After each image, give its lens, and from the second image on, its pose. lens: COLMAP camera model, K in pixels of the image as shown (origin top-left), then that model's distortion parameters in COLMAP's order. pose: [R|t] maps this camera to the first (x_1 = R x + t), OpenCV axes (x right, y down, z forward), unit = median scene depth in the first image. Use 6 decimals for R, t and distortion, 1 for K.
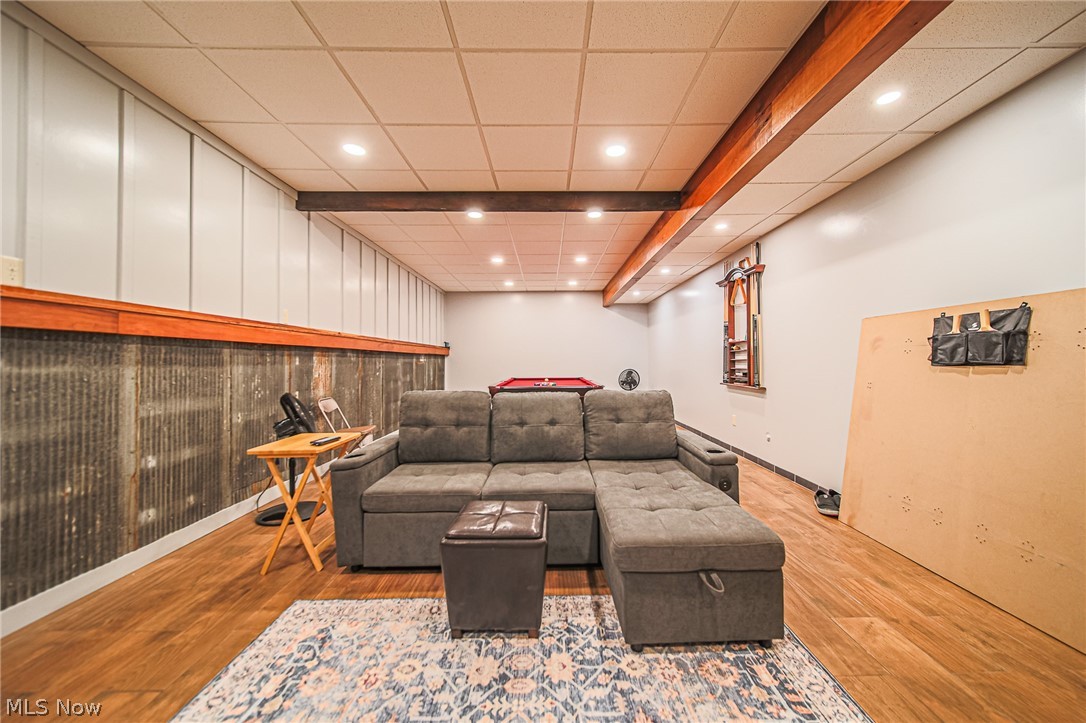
lens RADIAL K [[404.6, 0, 557.4], [0, 404.6, 356.5], [0, 0, 1]] dist [-0.001660, -0.000295]
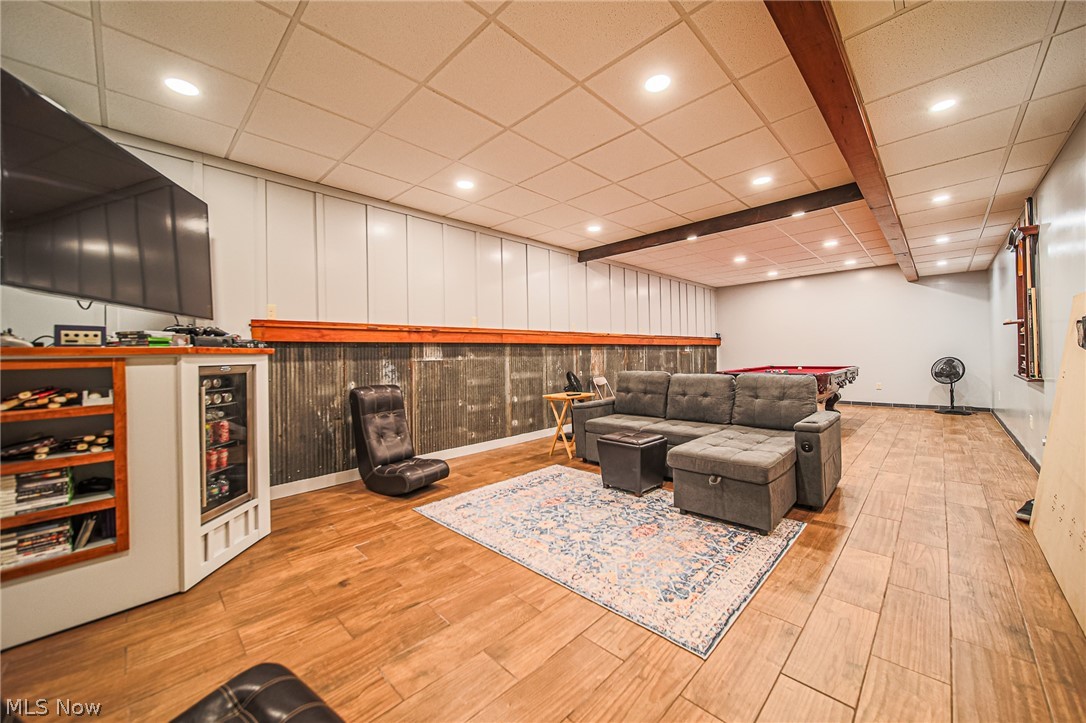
lens RADIAL K [[404.6, 0, 540.4], [0, 404.6, 358.4], [0, 0, 1]] dist [-0.001660, -0.000295]
pose [[0.695551, -0.001634, -0.718475, 0.608620], [0.024111, 0.999487, 0.021068, -0.008335], [0.718072, -0.031977, 0.695233, -0.393275]]
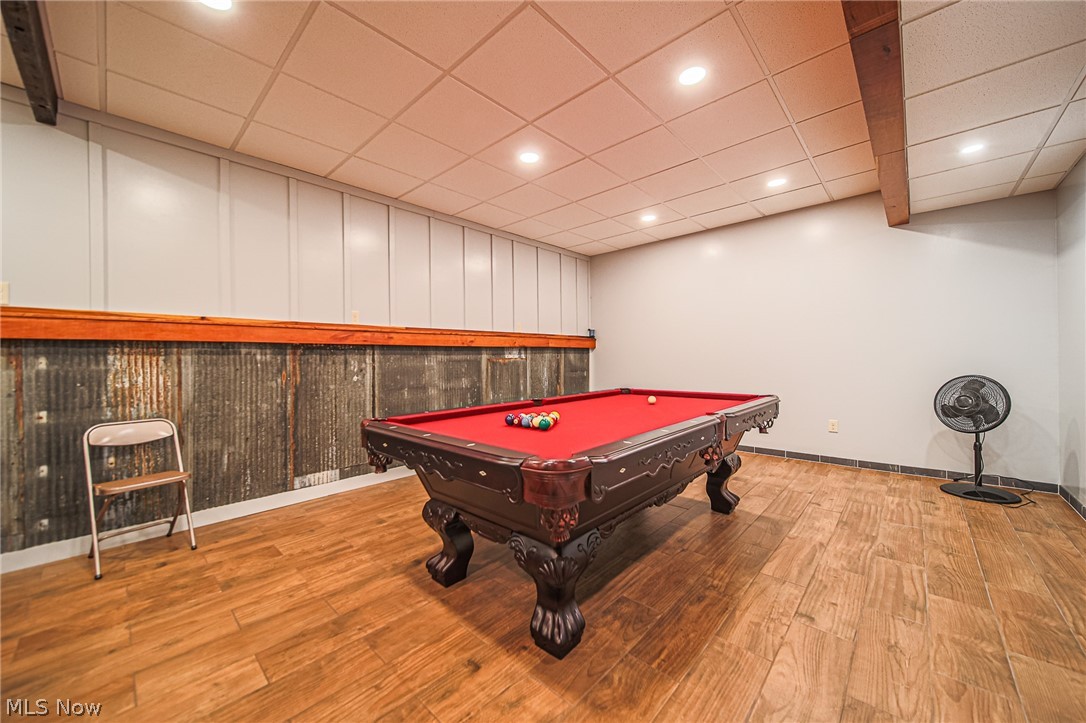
lens RADIAL K [[404.6, 0, 542.1], [0, 404.6, 360.2], [0, 0, 1]] dist [-0.001660, -0.000295]
pose [[0.717426, -0.000254, -0.696635, 0.490545], [0.017179, 0.999702, 0.017327, 0.011653], [0.696423, -0.024398, 0.717217, 1.487203]]
